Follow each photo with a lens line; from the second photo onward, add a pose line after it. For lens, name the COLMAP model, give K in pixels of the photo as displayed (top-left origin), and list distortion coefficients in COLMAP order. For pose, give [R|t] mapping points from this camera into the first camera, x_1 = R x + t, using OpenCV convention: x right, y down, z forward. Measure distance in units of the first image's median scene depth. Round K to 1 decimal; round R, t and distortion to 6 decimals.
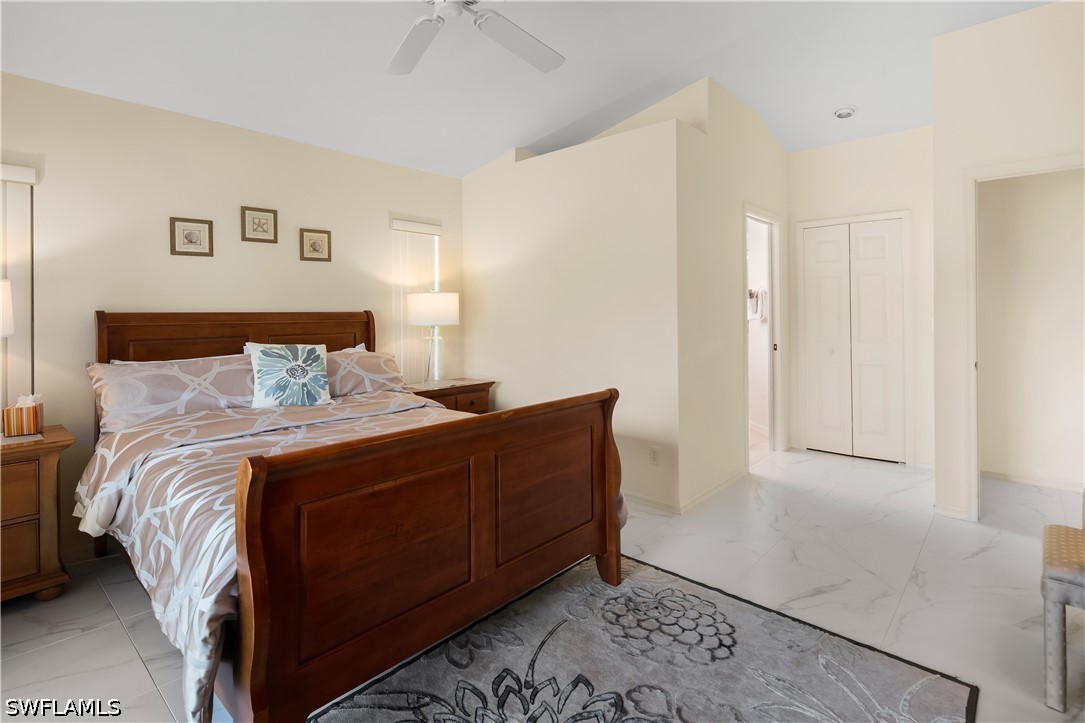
lens RADIAL K [[526.8, 0, 535.2], [0, 526.8, 302.3], [0, 0, 1]] dist [0.002014, 0.000041]
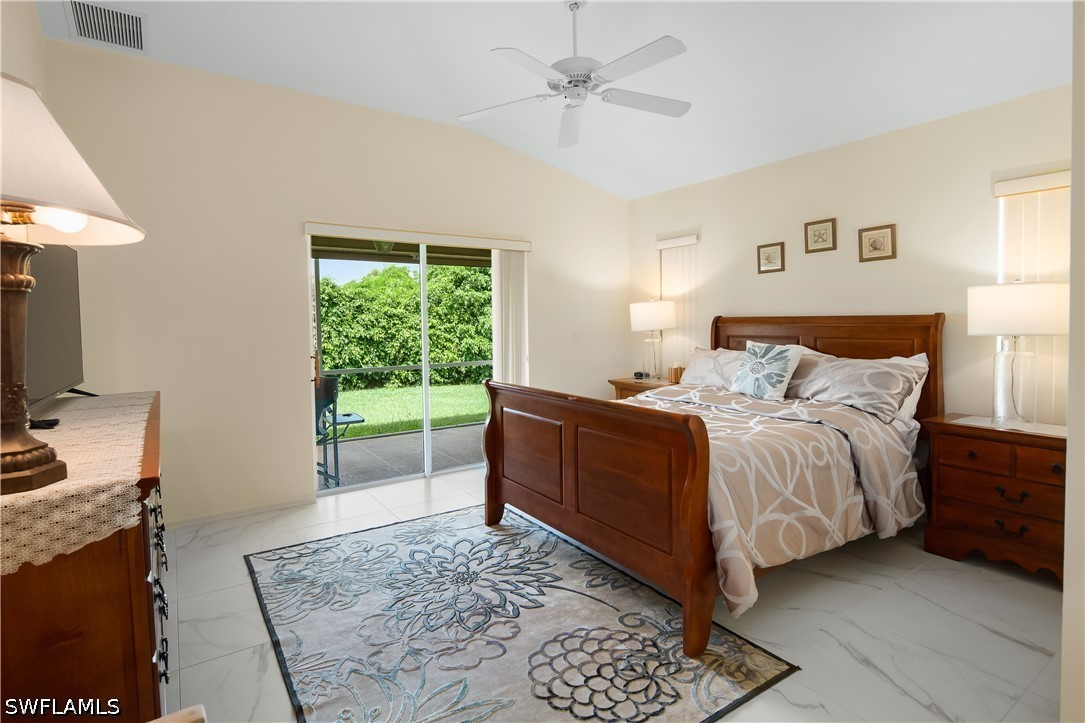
lens RADIAL K [[545.7, 0, 541.3], [0, 545.7, 335.2], [0, 0, 1]] dist [0.000706, 0.000115]
pose [[-0.233279, 0.029433, -0.971964, 0.765371], [0.025480, 0.999384, 0.024148, 0.017253], [0.972076, -0.019132, -0.233885, 0.752720]]
